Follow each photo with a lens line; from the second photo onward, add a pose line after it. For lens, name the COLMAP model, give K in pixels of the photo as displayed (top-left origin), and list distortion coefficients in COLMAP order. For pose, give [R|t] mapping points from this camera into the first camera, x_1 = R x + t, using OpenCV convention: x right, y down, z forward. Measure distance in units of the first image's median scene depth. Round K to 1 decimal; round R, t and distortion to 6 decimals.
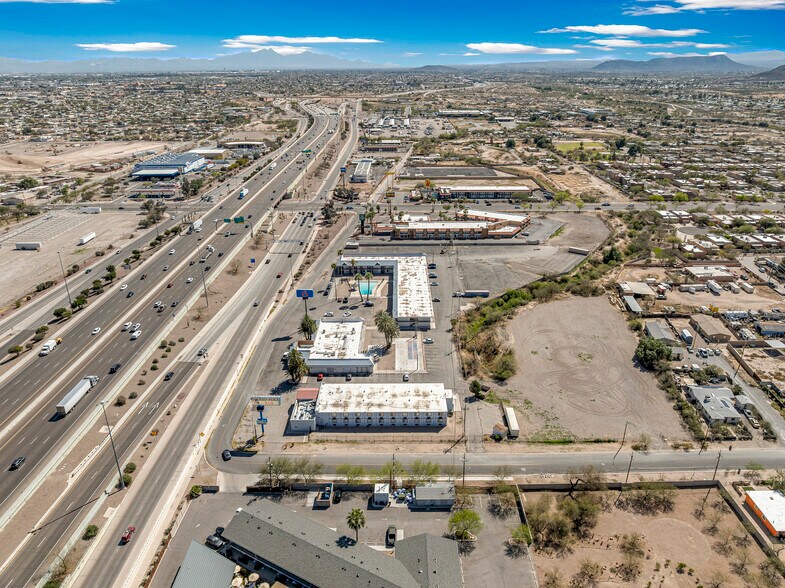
lens RADIAL K [[553.6, 0, 397.9], [0, 553.6, 289.9], [0, 0, 1]] dist [-0.026747, -0.017655]
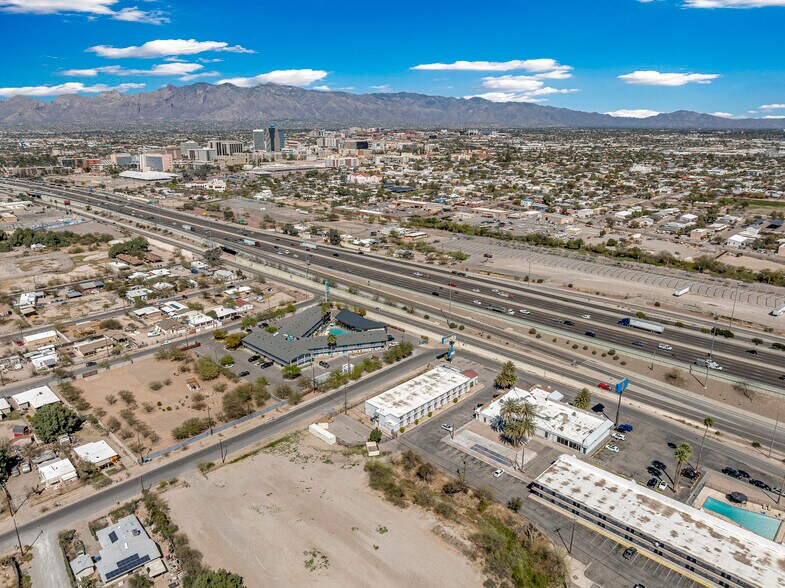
lens RADIAL K [[553.6, 0, 398.6], [0, 553.6, 293.3], [0, 0, 1]] dist [-0.026747, -0.017655]
pose [[-0.689567, 0.216728, -0.691032, 0.640425], [-0.269440, 0.808905, 0.522565, -0.476733], [0.672234, 0.546536, -0.499399, 1.207697]]
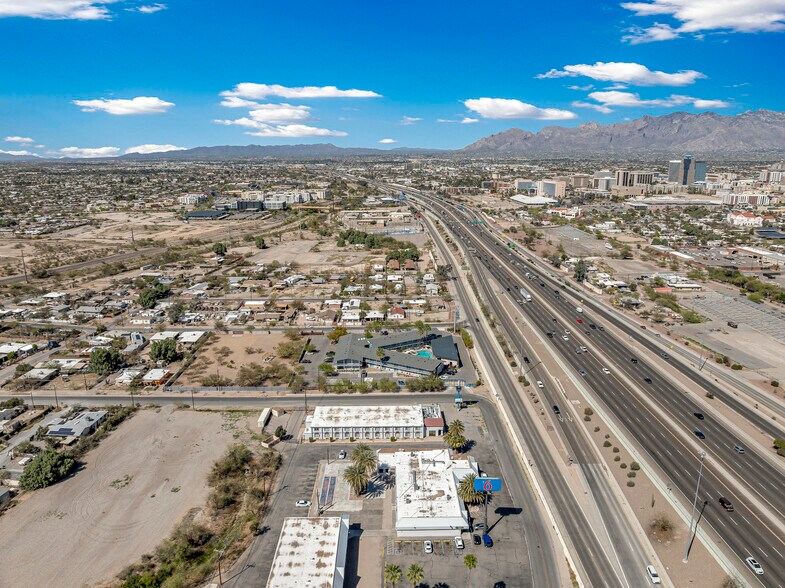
lens RADIAL K [[553.6, 0, 398.8], [0, 553.6, 291.2], [0, 0, 1]] dist [-0.026747, -0.017655]
pose [[-0.999747, 0.011785, -0.019164, -0.062626], [-0.001733, 0.808941, 0.587888, -0.589571], [0.022431, 0.587772, -0.808716, 1.499461]]
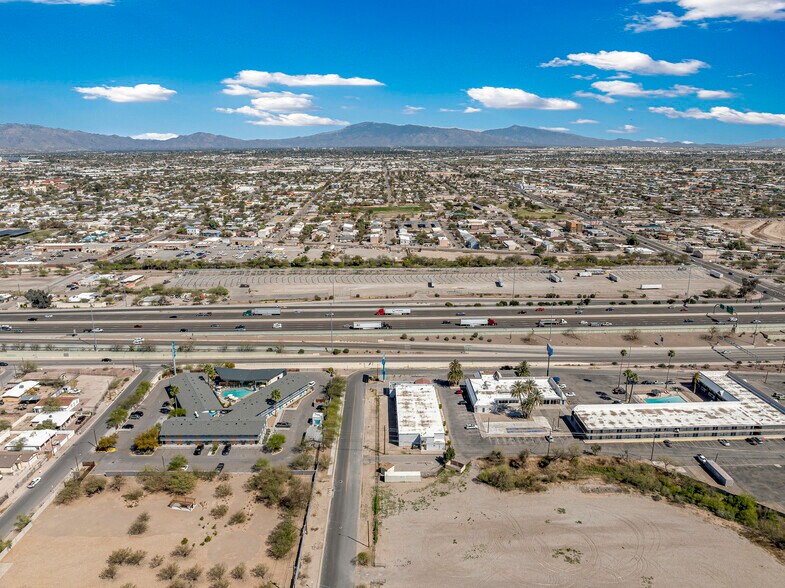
lens RADIAL K [[553.6, 0, 394.2], [0, 553.6, 288.3], [0, 0, 1]] dist [-0.026747, -0.017655]
pose [[0.028340, 0.254380, -0.966689, 0.909987], [-0.373723, 0.899641, 0.225781, -0.251998], [0.927107, 0.354875, 0.120563, 0.595100]]
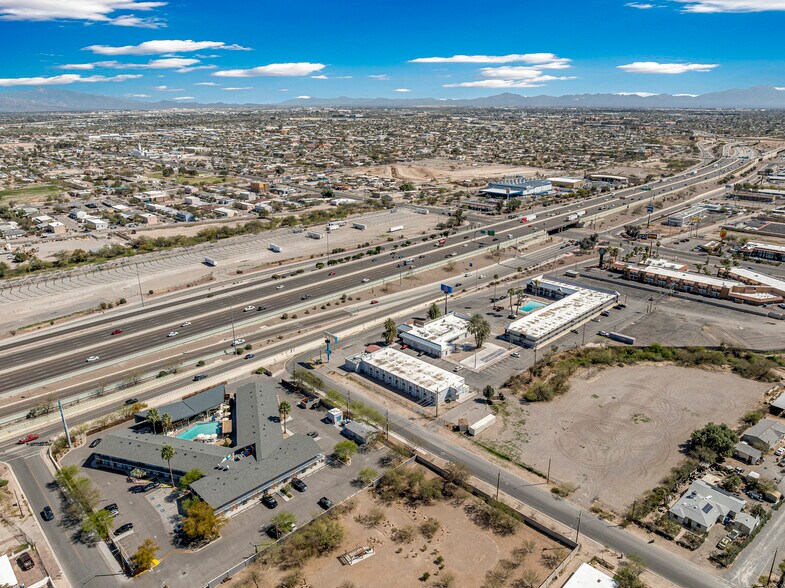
lens RADIAL K [[553.6, 0, 396.2], [0, 553.6, 289.0], [0, 0, 1]] dist [-0.026747, -0.017655]
pose [[0.710103, 0.223080, -0.667824, 0.609626], [-0.262630, 0.963950, 0.042741, -0.016624], [0.653284, 0.145040, 0.743091, 0.035306]]
